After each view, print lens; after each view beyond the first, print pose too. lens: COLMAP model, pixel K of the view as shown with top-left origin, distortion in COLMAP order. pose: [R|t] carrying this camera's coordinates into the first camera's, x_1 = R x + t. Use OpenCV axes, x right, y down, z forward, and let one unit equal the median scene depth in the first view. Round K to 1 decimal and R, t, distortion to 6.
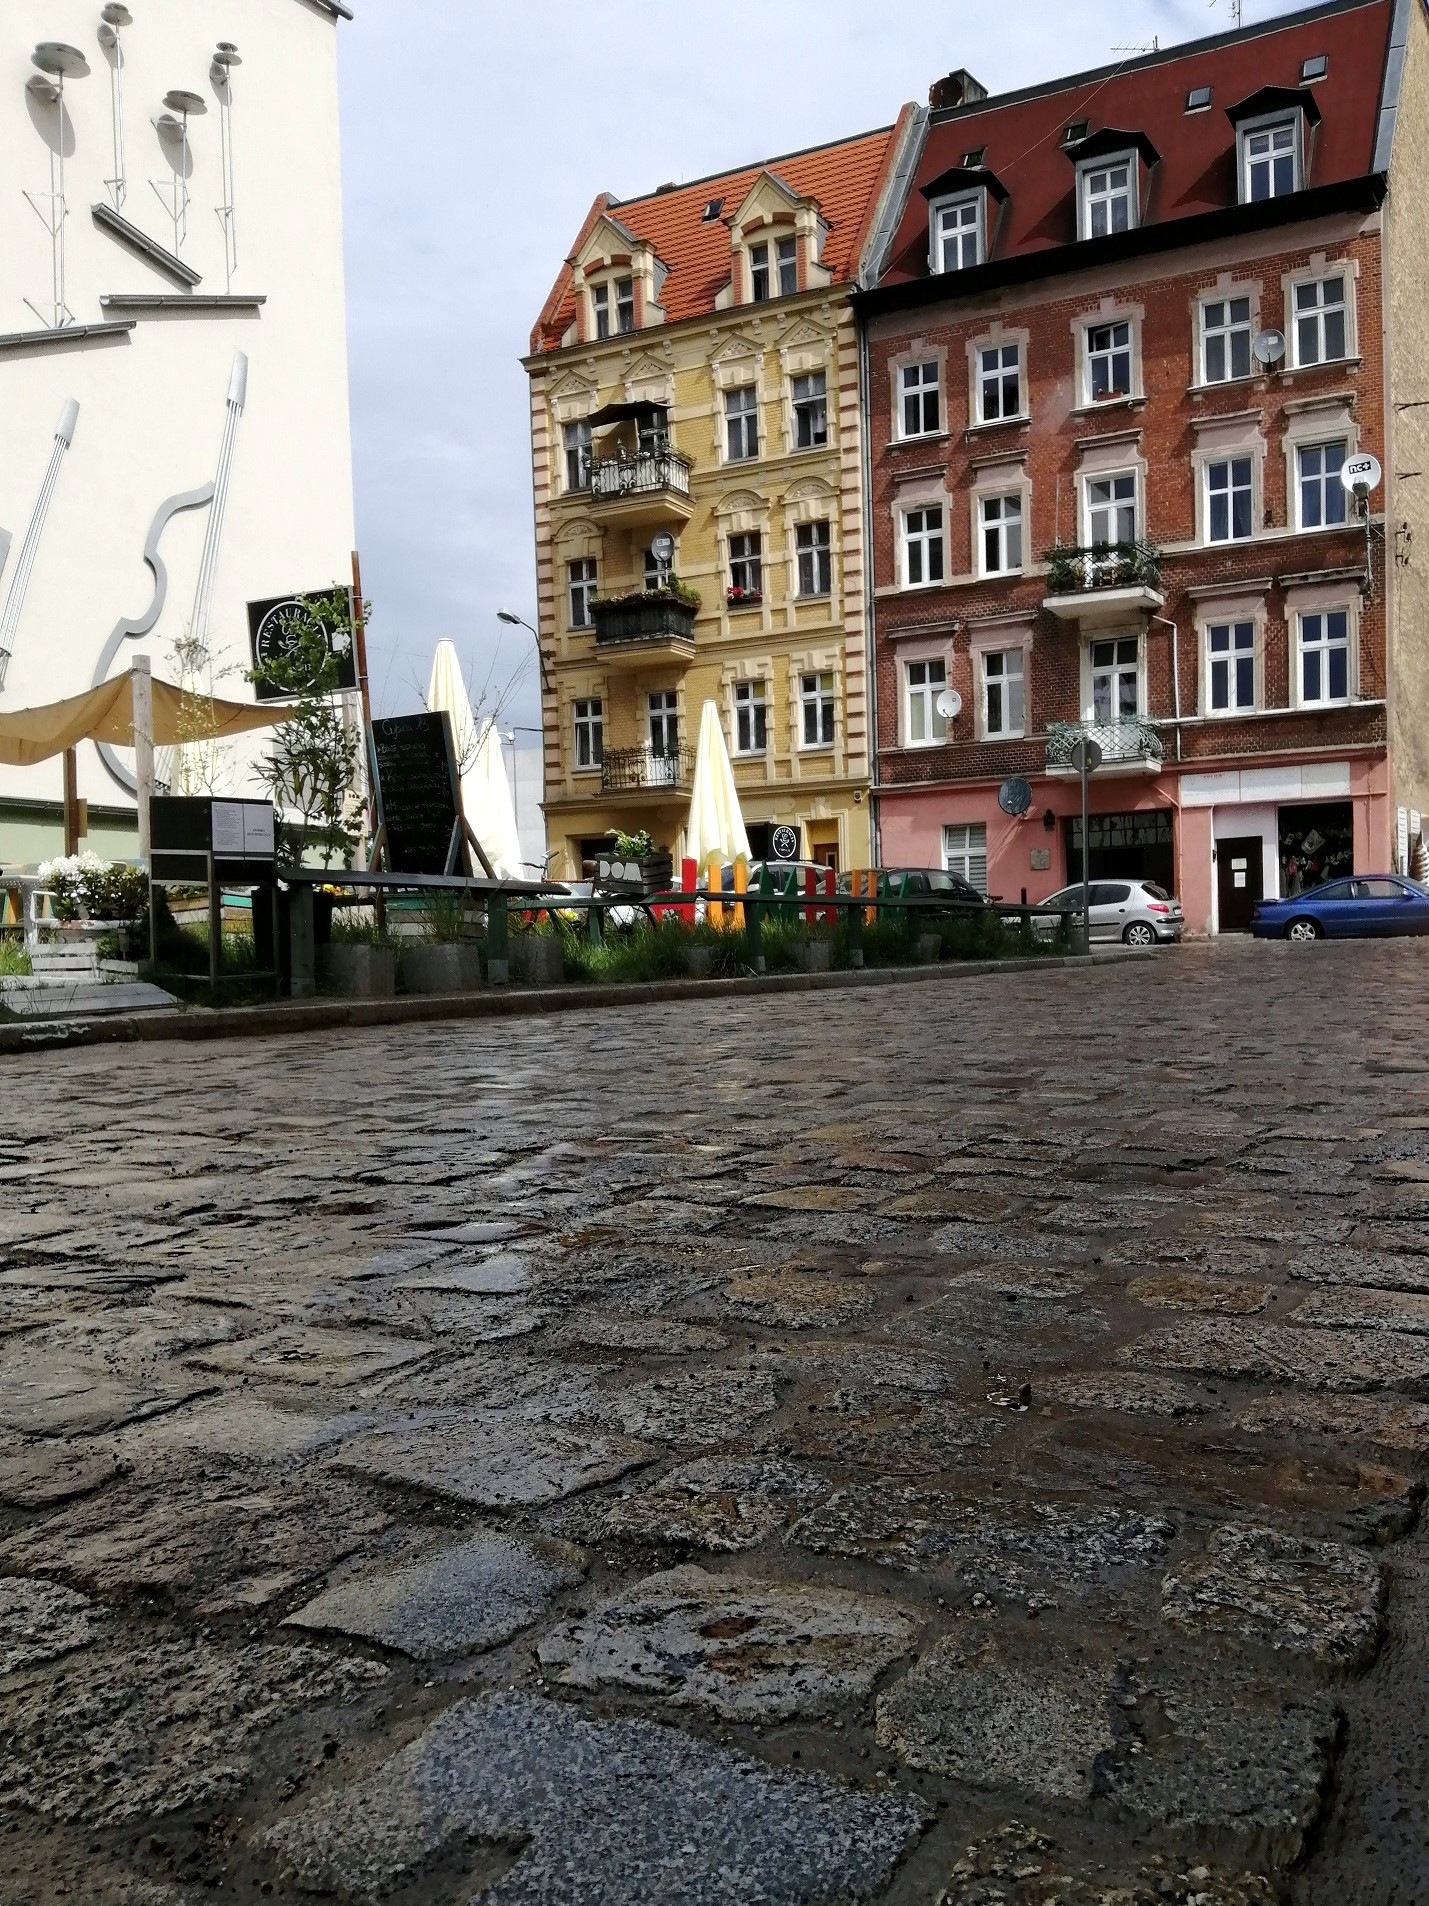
lens RADIAL K [[1485.4, 0, 711.9], [0, 1485.4, 957.0], [0, 0, 1]] dist [0.015173, -0.069653]
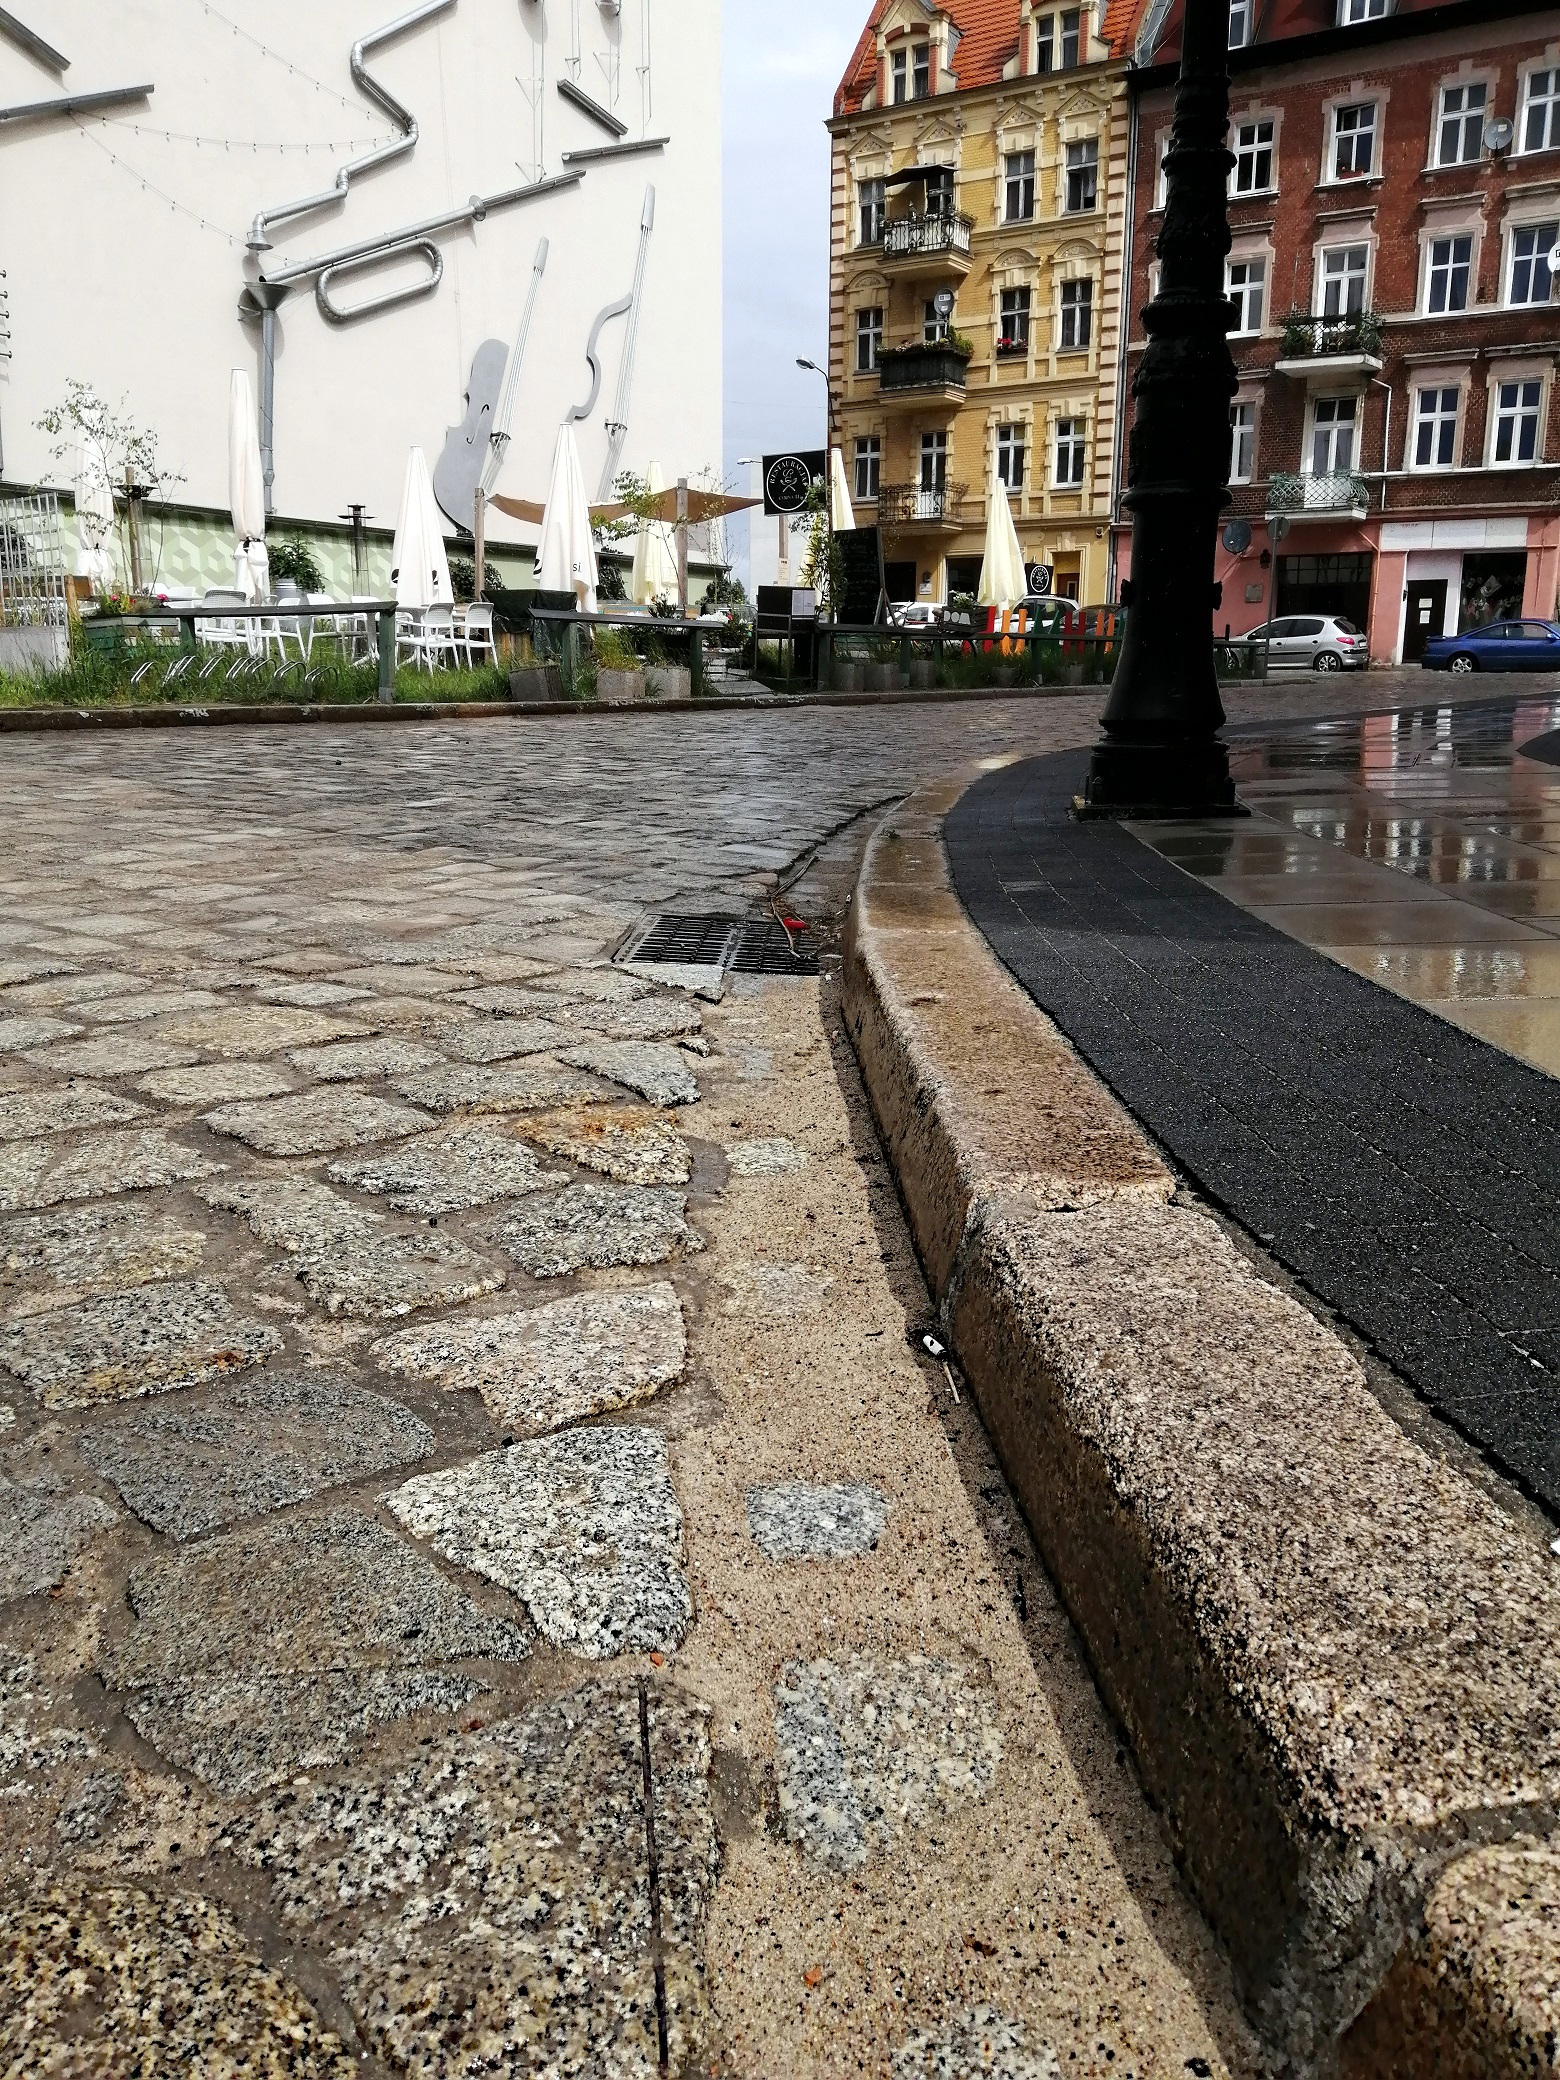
lens RADIAL K [[1621.0, 0, 767.3], [0, 1621.0, 1031.6], [0, 0, 1]] dist [0.015173, -0.069653]
pose [[0.996086, 0.047980, -0.074231, -0.050699], [-0.030324, 0.974372, 0.222889, -0.002939], [0.083022, -0.219766, 0.972014, -0.360952]]
